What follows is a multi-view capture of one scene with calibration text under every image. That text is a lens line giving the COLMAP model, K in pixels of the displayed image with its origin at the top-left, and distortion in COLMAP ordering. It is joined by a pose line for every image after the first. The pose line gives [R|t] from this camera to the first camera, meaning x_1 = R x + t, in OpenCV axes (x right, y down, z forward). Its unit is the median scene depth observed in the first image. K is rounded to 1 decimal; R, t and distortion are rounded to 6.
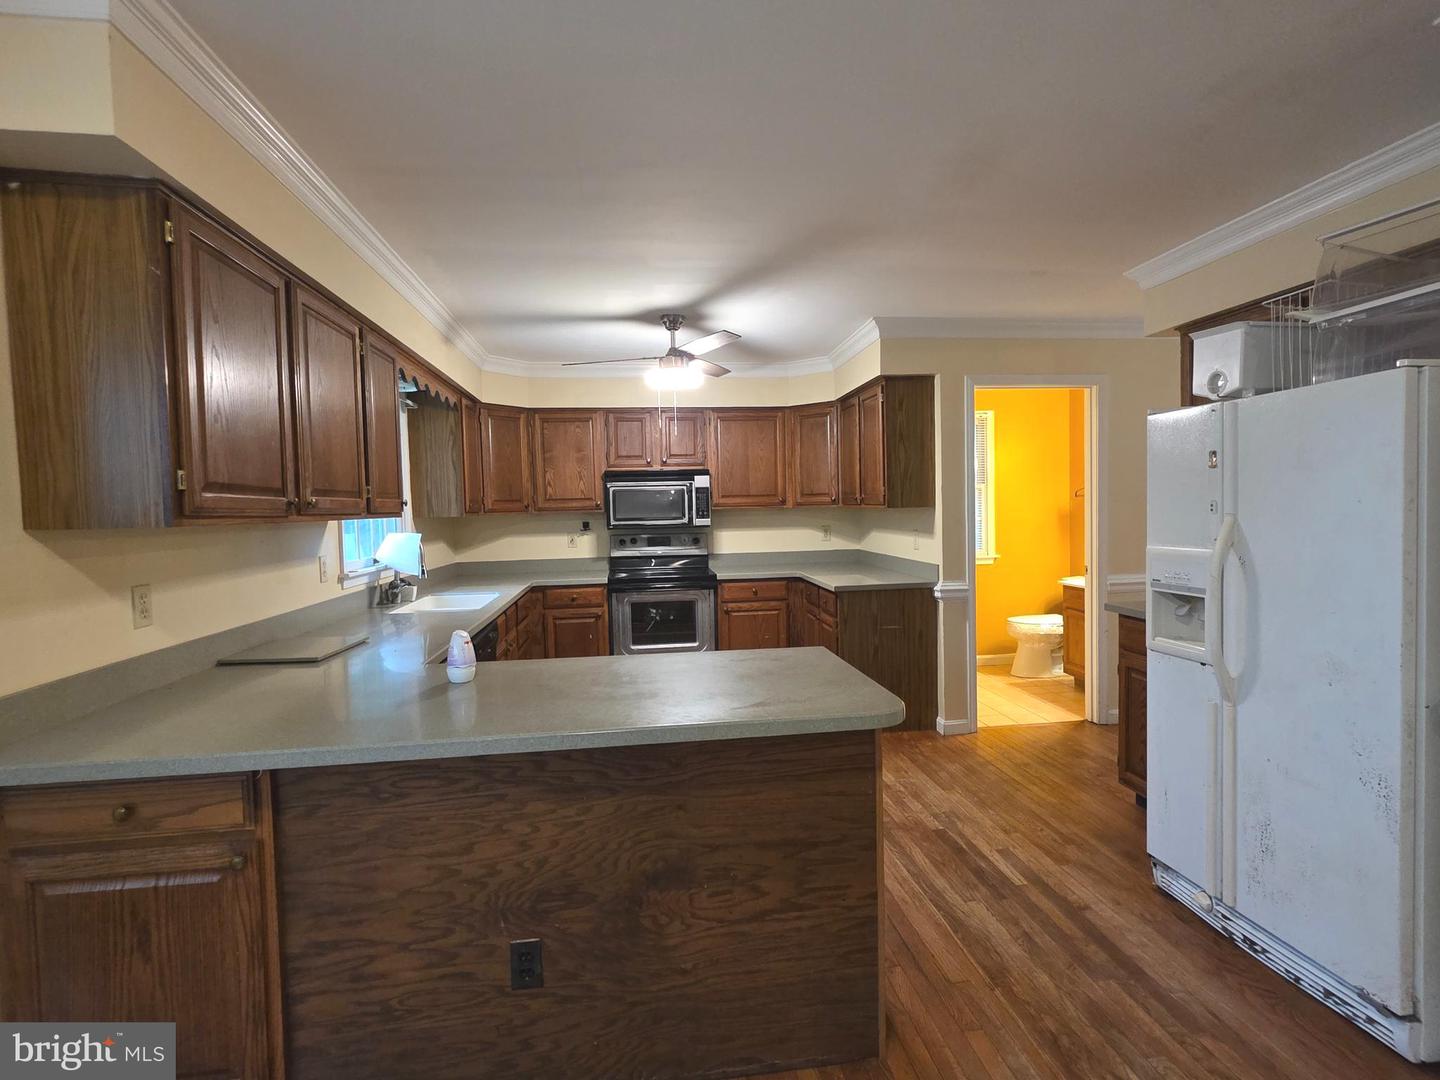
lens RADIAL K [[708.5, 0, 726.4], [0, 708.5, 536.2], [0, 0, 1]] dist [0.000029, 0.001227]
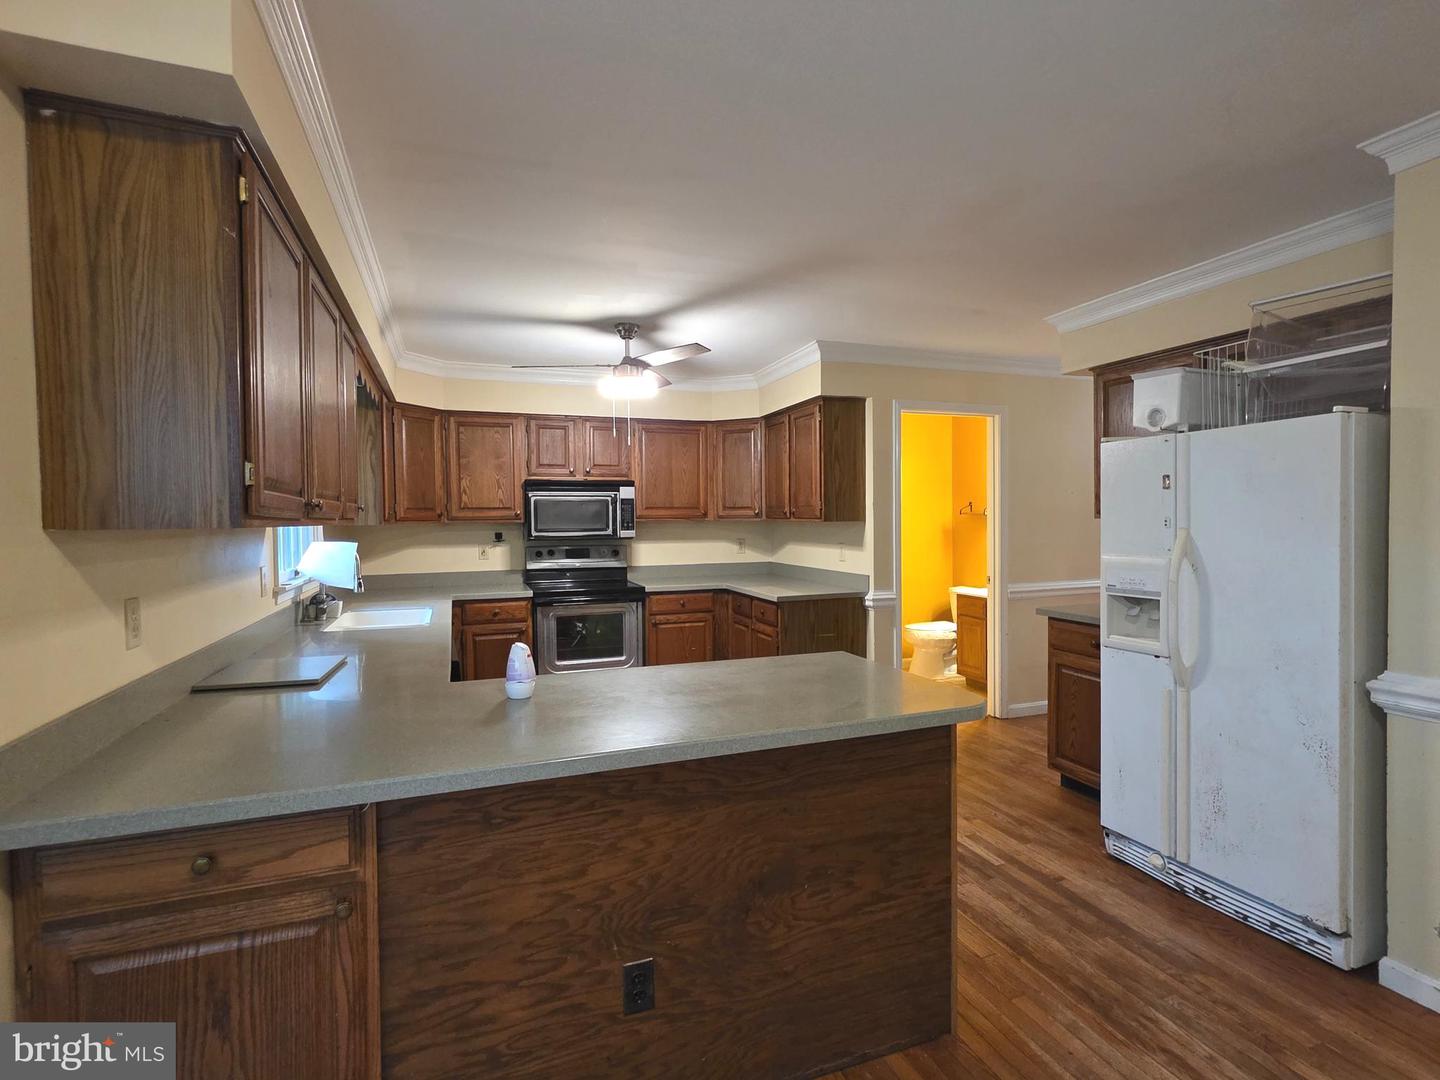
lens RADIAL K [[708.5, 0, 726.4], [0, 708.5, 536.2], [0, 0, 1]] dist [0.000029, 0.001227]
pose [[0.974100, 0.008538, 0.225955, -0.338010], [-0.003762, 0.999760, -0.021560, 0.011348], [-0.226085, 0.020152, 0.973899, 0.021265]]
